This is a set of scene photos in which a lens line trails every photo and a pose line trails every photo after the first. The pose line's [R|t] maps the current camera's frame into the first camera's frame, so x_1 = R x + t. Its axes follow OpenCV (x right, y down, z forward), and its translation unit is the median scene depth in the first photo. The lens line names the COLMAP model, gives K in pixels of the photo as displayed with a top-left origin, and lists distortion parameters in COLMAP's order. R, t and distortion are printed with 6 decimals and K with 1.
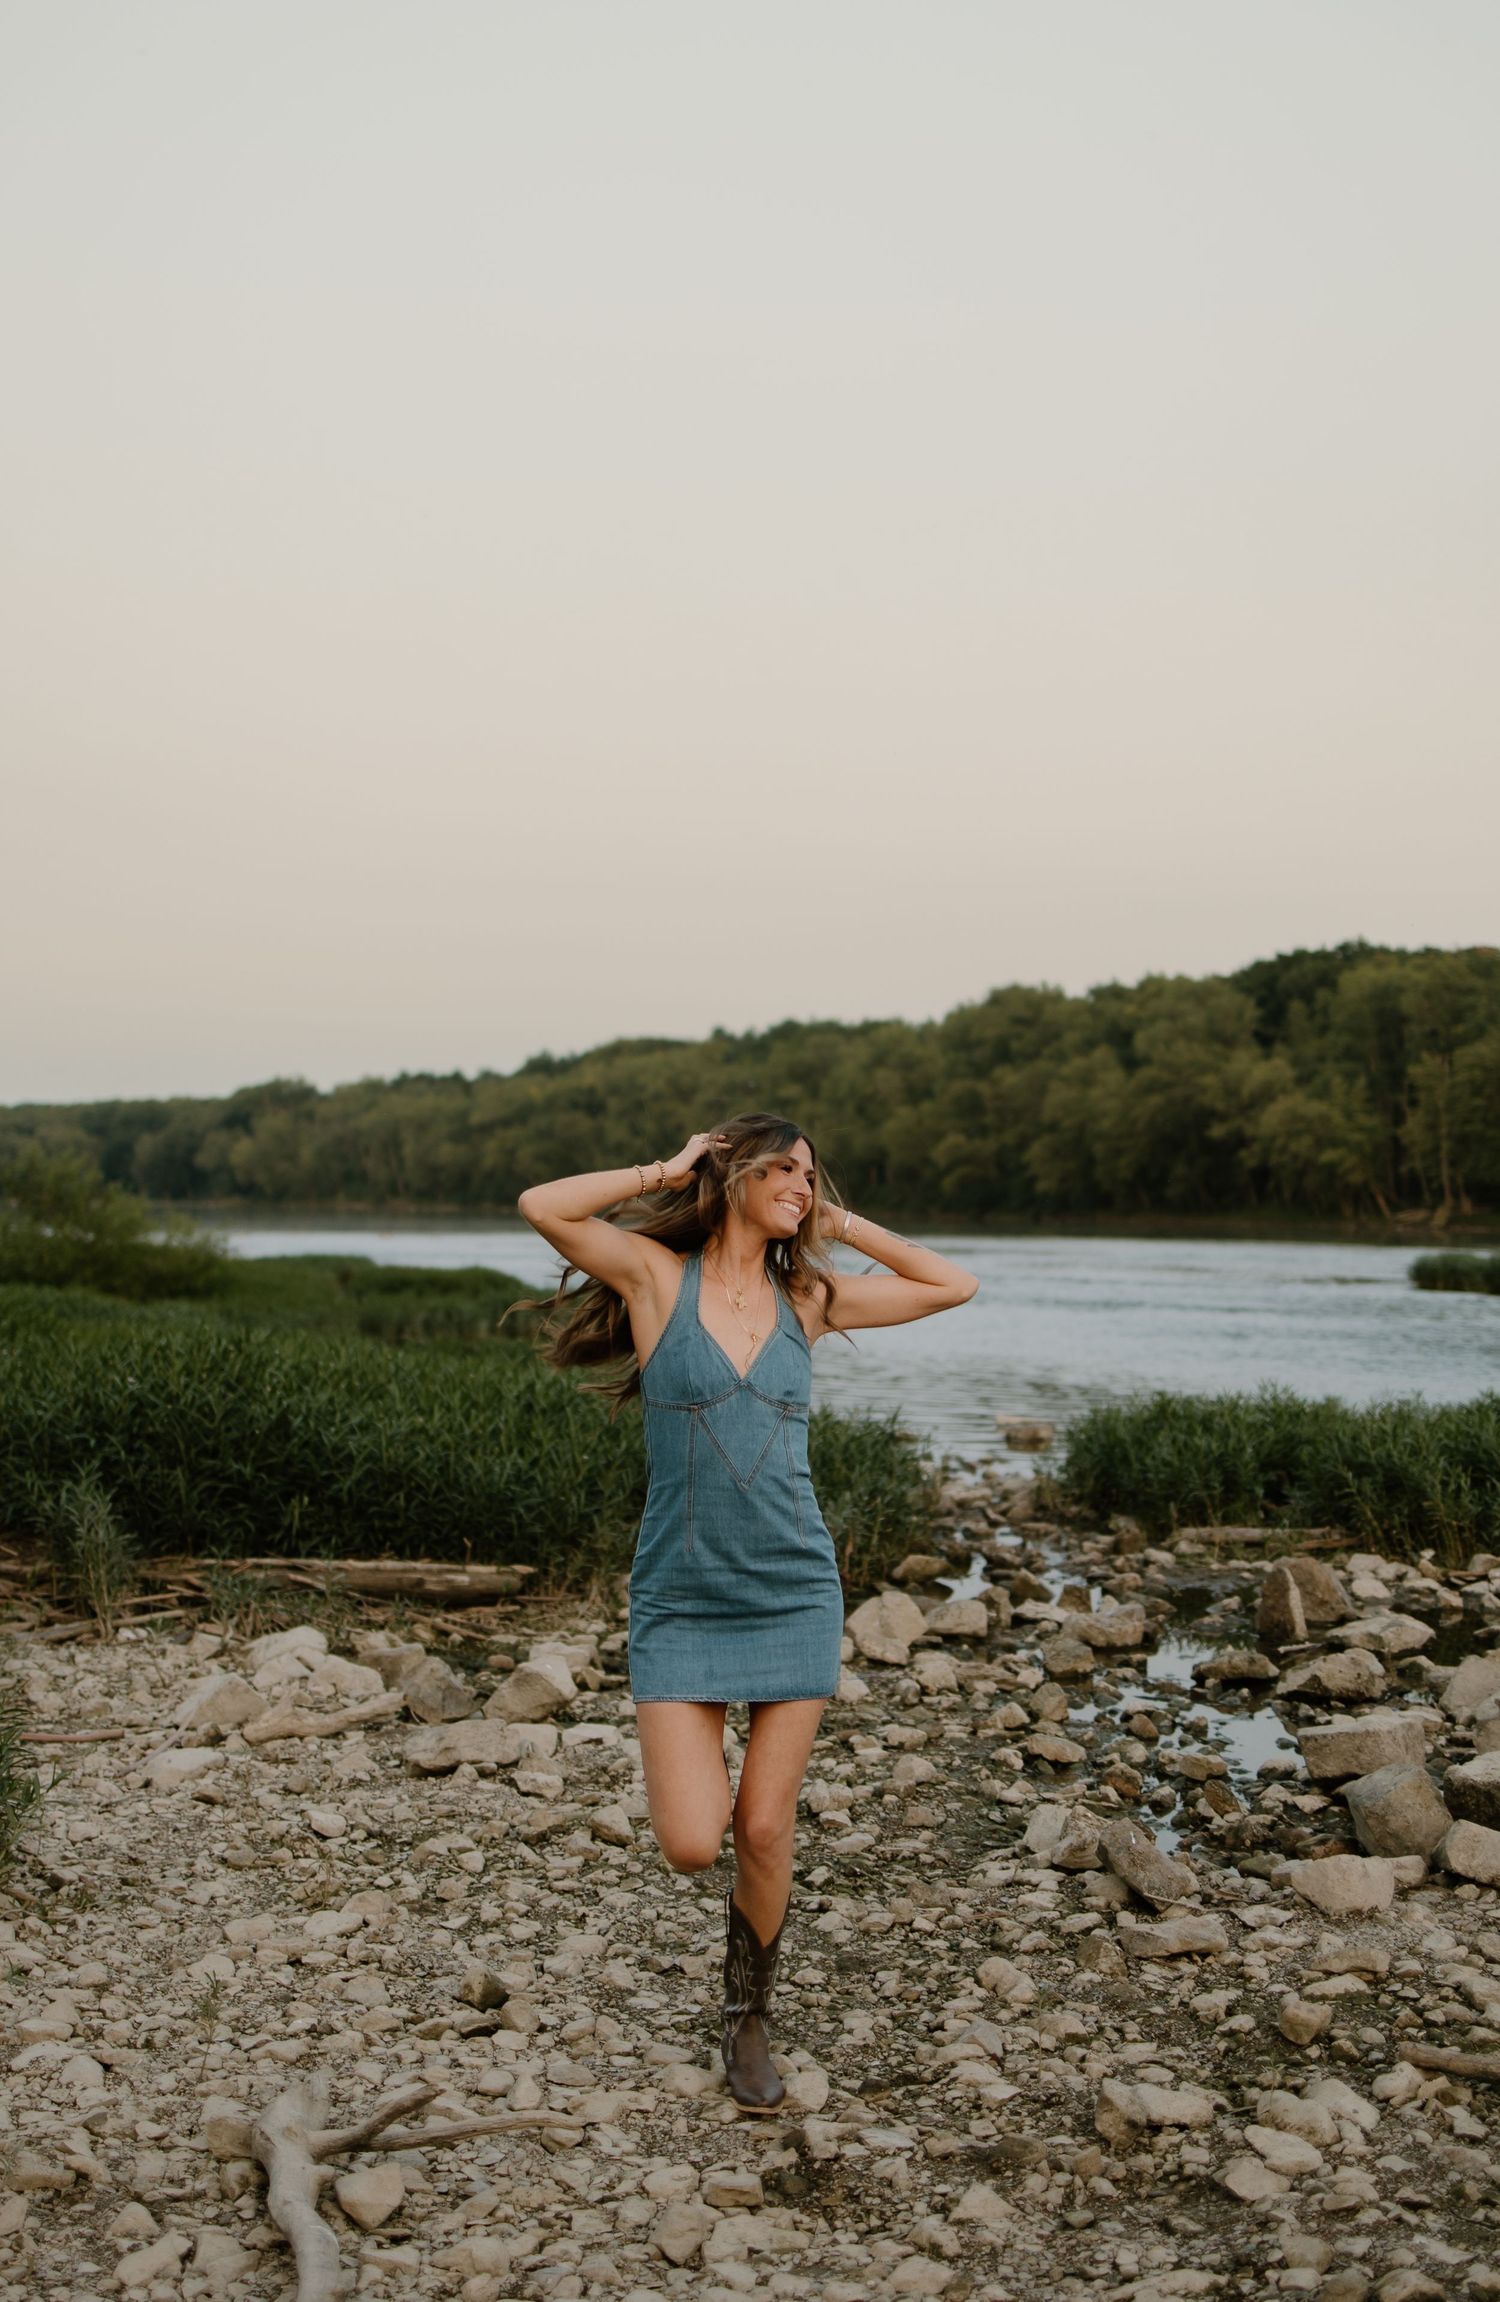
lens RADIAL K [[2710.3, 0, 739.6], [0, 2710.3, 1048.3], [0, 0, 1]] dist [0.037897, -0.024583]
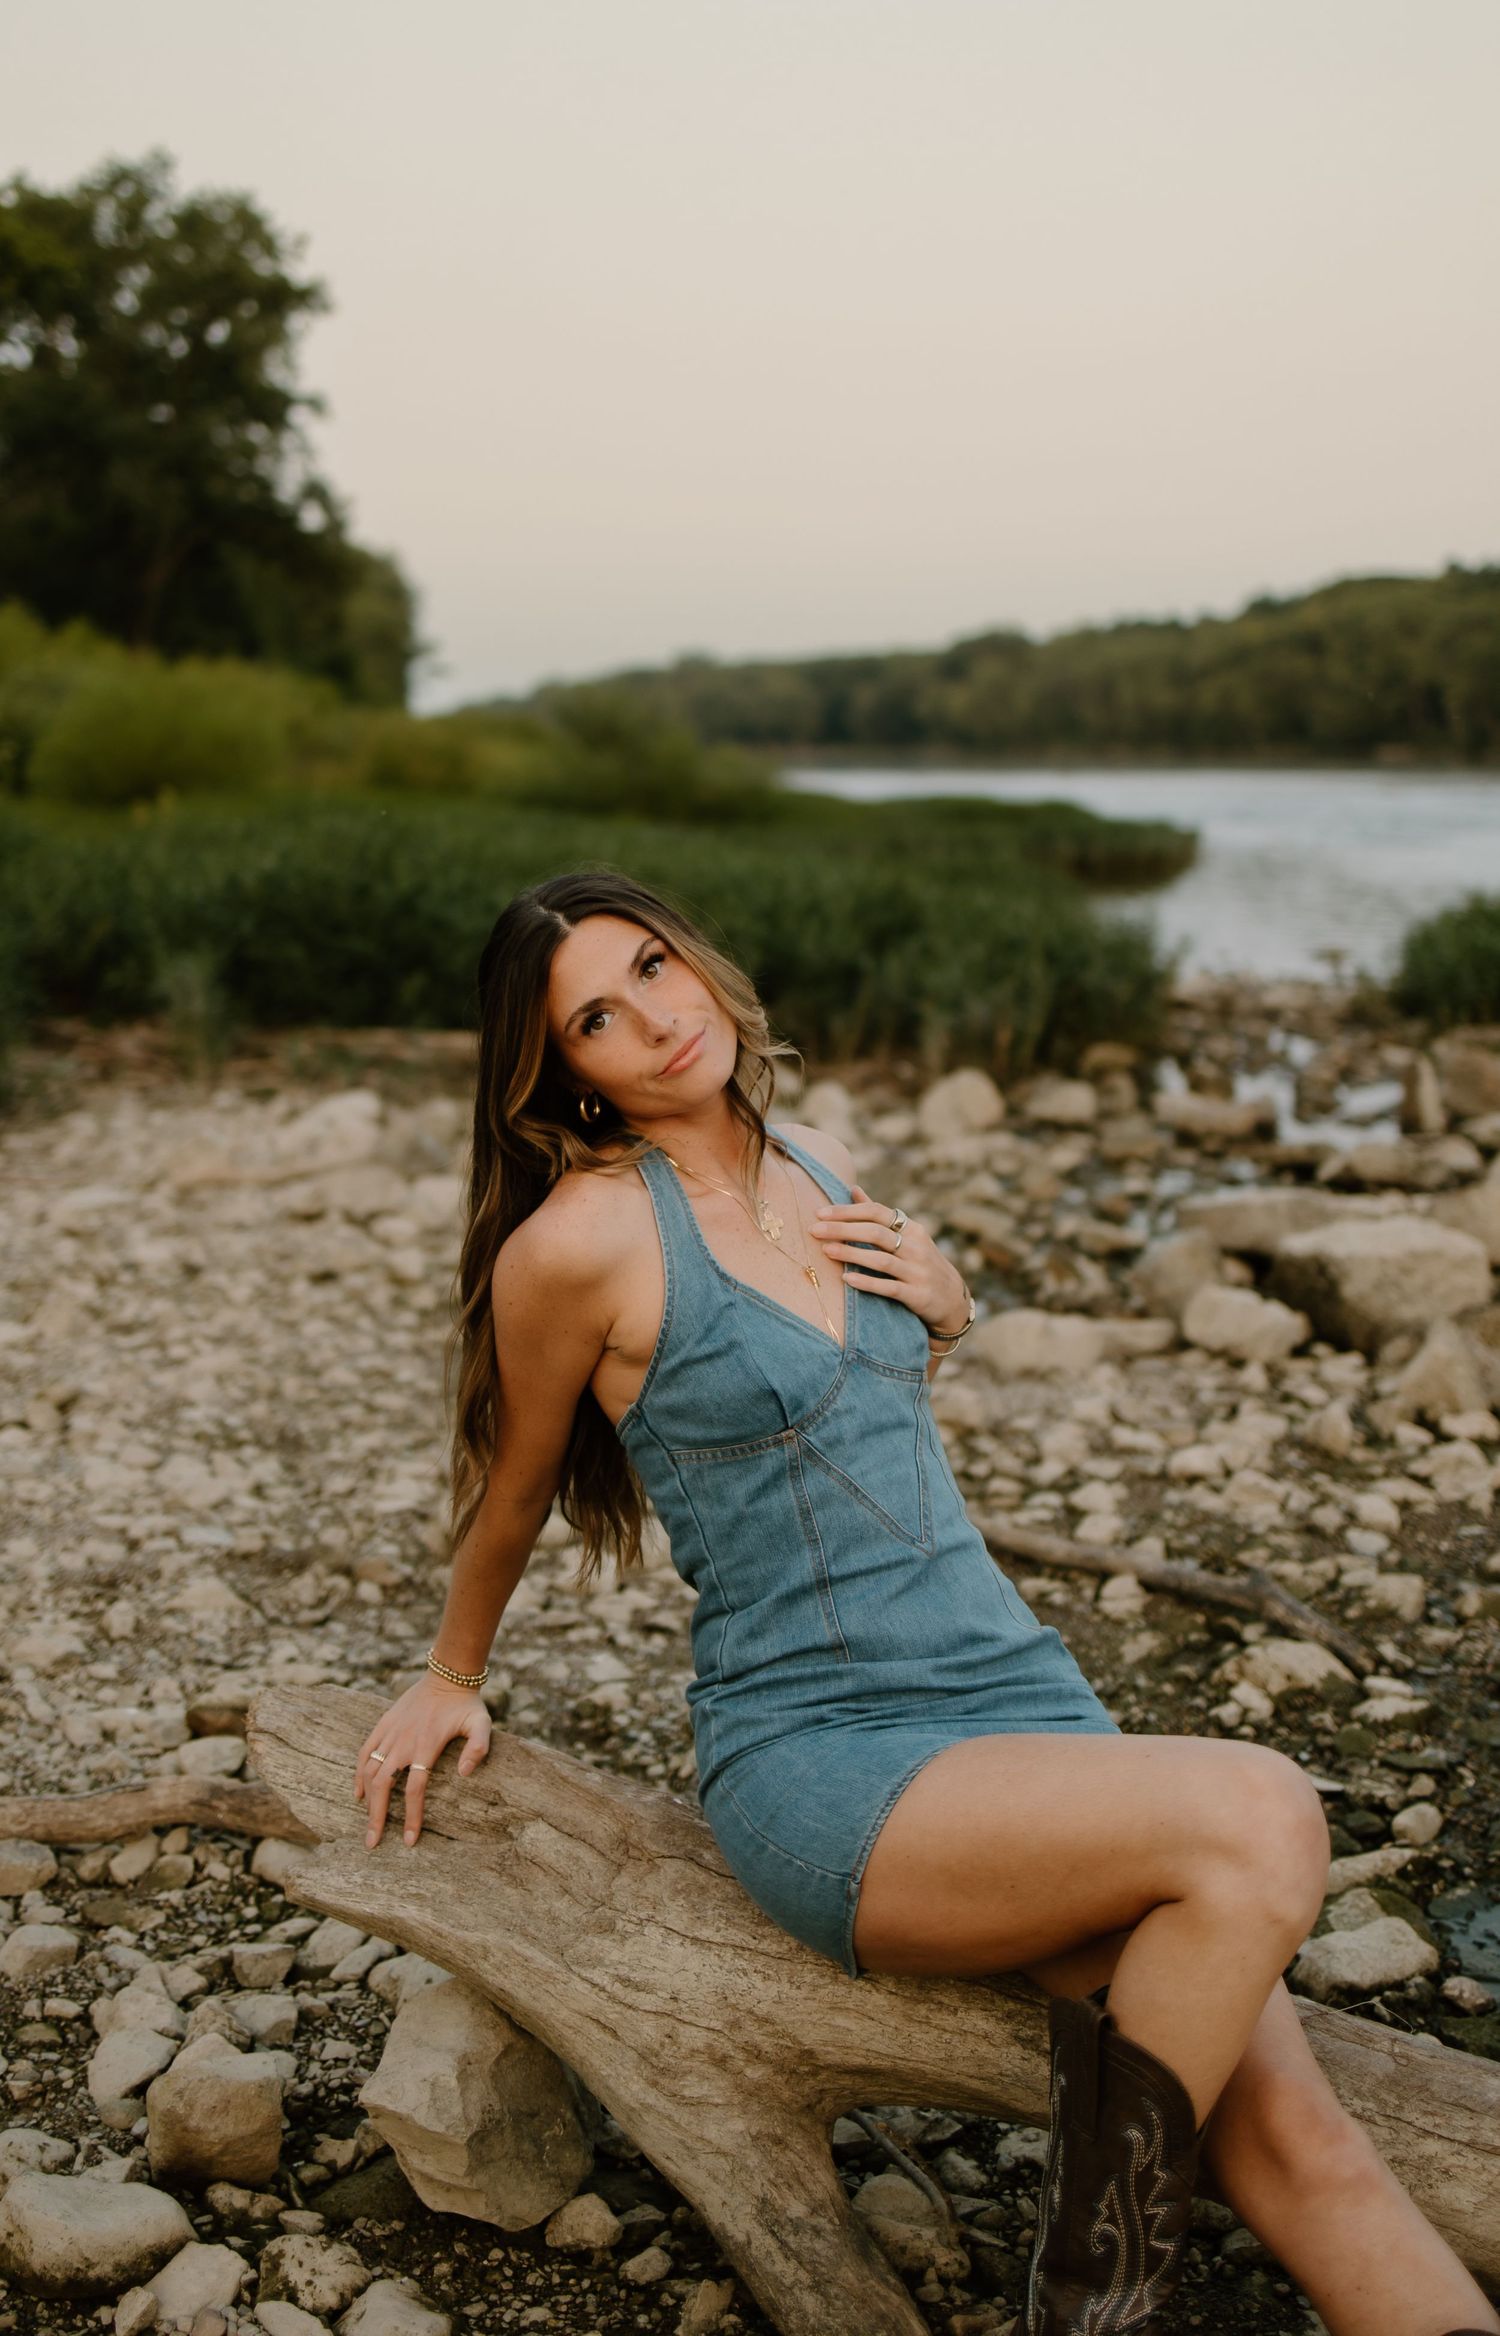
lens RADIAL K [[2735.7, 0, 717.8], [0, 2735.7, 959.8], [0, 0, 1]] dist [0.012197, -0.031400]
pose [[0.961865, 0.003936, -0.273496, 0.179182], [0.032199, 0.991315, 0.127507, 0.026851], [0.271622, -0.131451, 0.953384, 0.049328]]
